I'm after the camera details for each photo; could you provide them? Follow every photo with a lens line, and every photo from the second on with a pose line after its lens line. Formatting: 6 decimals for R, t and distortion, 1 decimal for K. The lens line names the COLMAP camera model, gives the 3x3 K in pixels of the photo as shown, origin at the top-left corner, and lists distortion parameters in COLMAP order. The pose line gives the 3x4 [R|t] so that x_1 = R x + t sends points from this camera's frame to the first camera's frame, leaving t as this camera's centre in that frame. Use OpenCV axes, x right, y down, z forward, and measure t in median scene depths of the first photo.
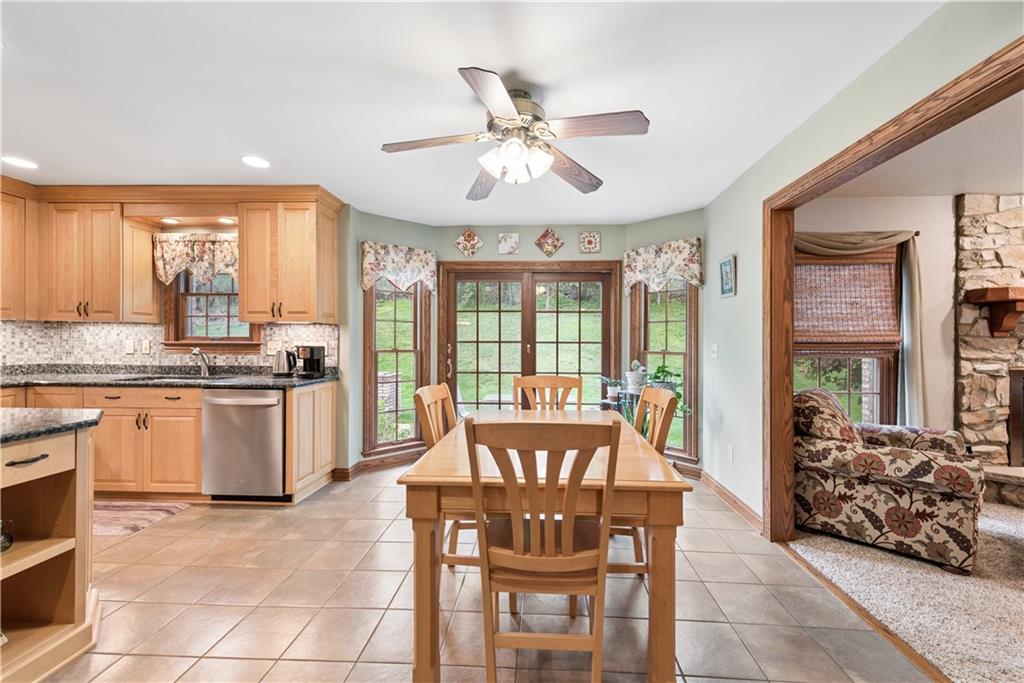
lens RADIAL K [[405.7, 0, 521.6], [0, 405.7, 343.3], [0, 0, 1]] dist [0.013373, -0.003507]
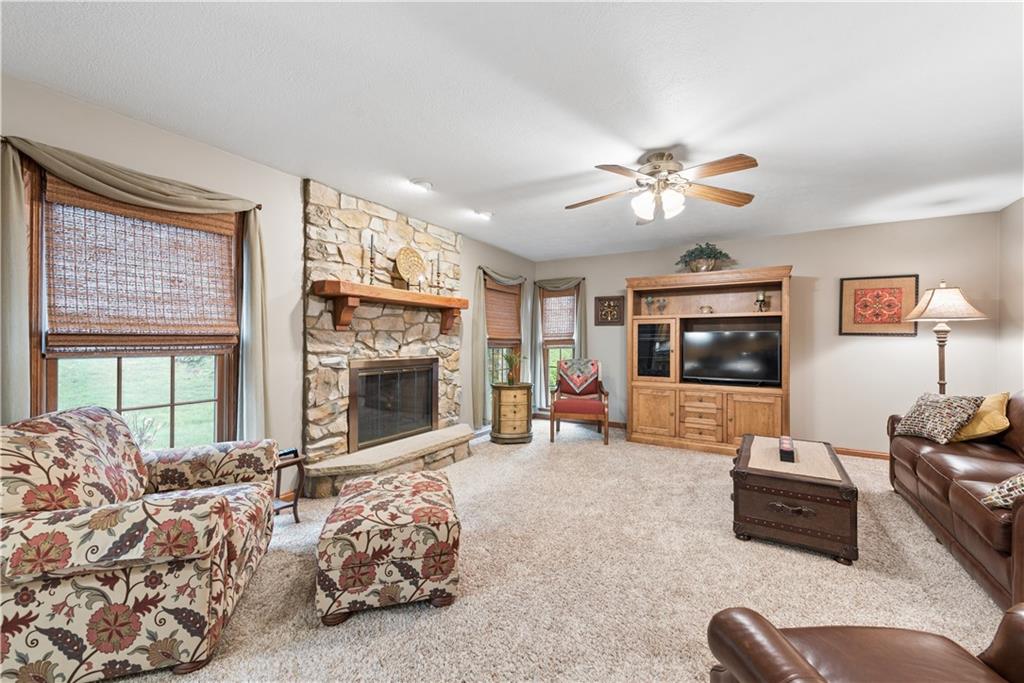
lens RADIAL K [[405.7, 0, 512.1], [0, 405.7, 341.0], [0, 0, 1]] dist [0.013373, -0.003507]
pose [[0.478234, -0.004103, 0.878223, 0.461486], [-0.001385, 0.999984, 0.005426, 0.004700], [-0.878232, -0.003811, 0.478220, 0.131760]]
